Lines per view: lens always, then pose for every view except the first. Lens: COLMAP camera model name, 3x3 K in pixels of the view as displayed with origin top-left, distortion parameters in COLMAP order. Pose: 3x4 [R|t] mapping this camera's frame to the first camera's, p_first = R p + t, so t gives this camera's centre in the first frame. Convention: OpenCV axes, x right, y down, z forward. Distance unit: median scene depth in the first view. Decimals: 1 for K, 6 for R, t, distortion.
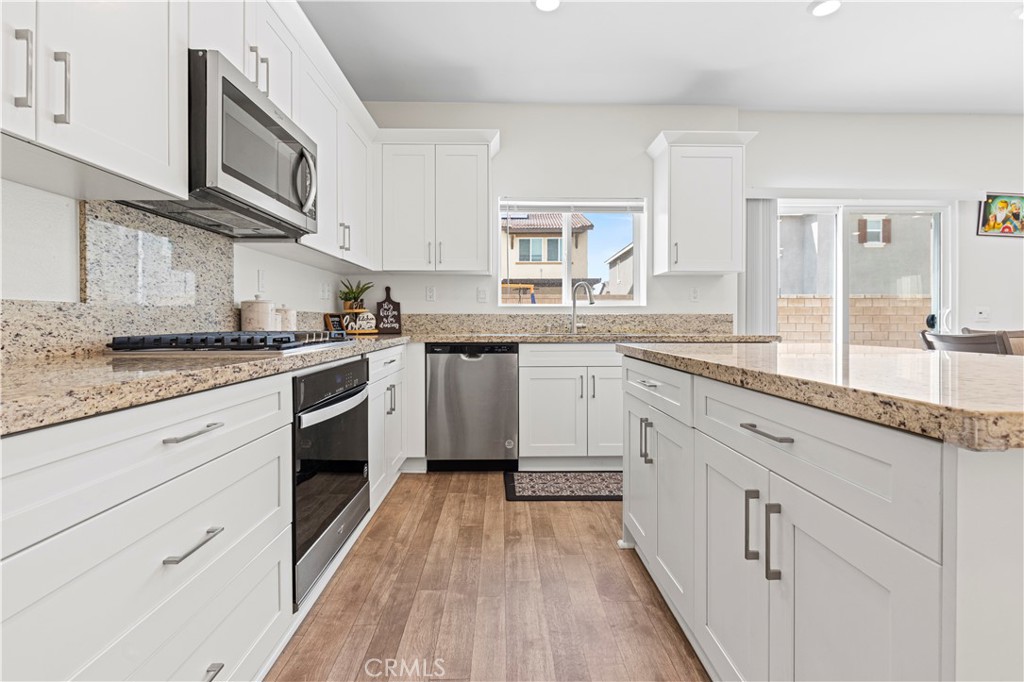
lens RADIAL K [[468.4, 0, 513.1], [0, 468.4, 320.7], [0, 0, 1]] dist [-0.003728, -0.001029]
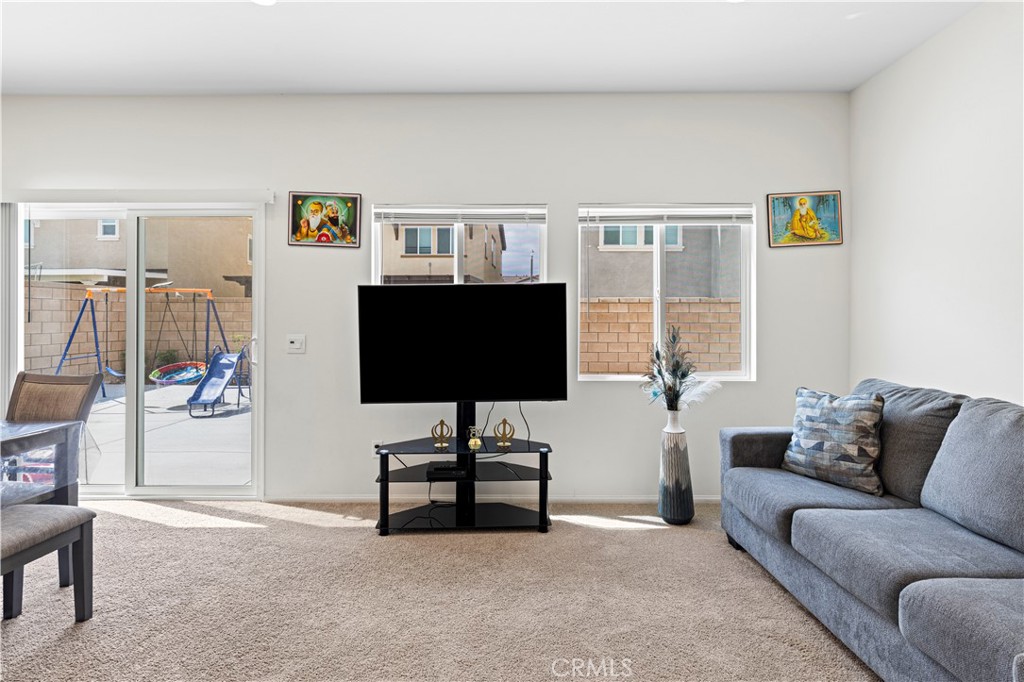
lens RADIAL K [[542.9, 0, 508.8], [0, 542.9, 314.3], [0, 0, 1]] dist [0.001782, 0.000177]
pose [[0.999557, 0.000209, -0.029762, 1.461906], [-0.000424, 0.999974, -0.007207, -0.060187], [0.029760, 0.007217, 0.999531, 0.080783]]
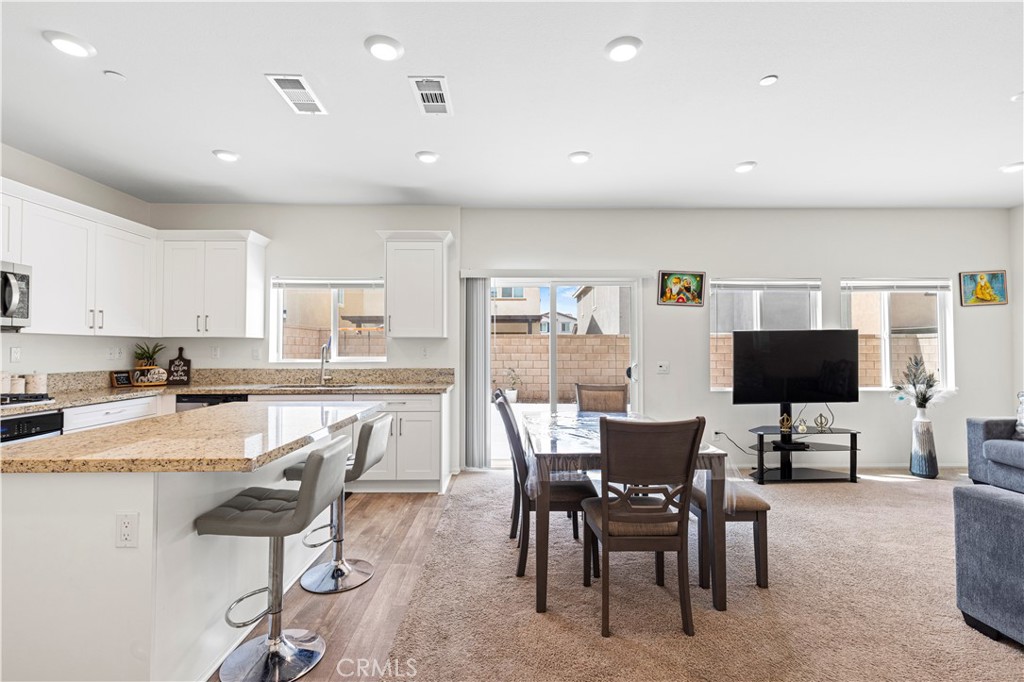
lens RADIAL K [[463.6, 0, 512.0], [0, 463.6, 341.0], [0, 0, 1]] dist [0.008964, -0.000844]
pose [[0.999984, -0.001097, -0.005588, 0.636384], [0.001000, 0.999849, -0.017356, -0.066291], [0.005606, 0.017350, 0.999834, -0.262097]]
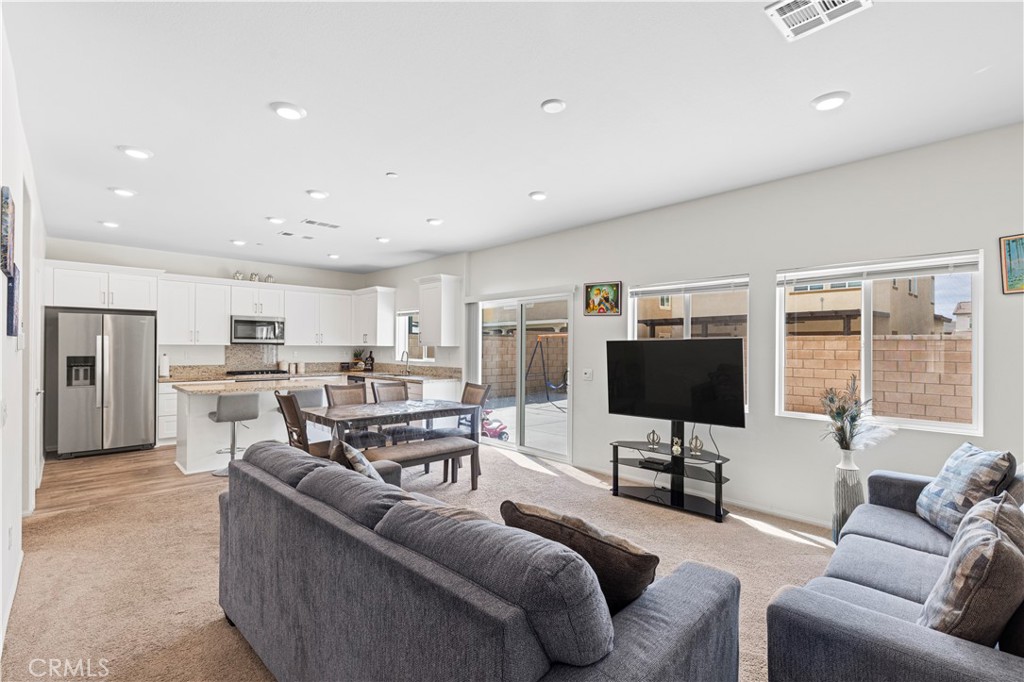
lens RADIAL K [[463.6, 0, 512.0], [0, 463.6, 341.0], [0, 0, 1]] dist [0.008964, -0.000844]
pose [[0.677229, -0.006415, -0.735745, 1.915710], [-0.006048, 0.999880, -0.014285, -0.093242], [0.735748, 0.014124, 0.677108, -0.061125]]
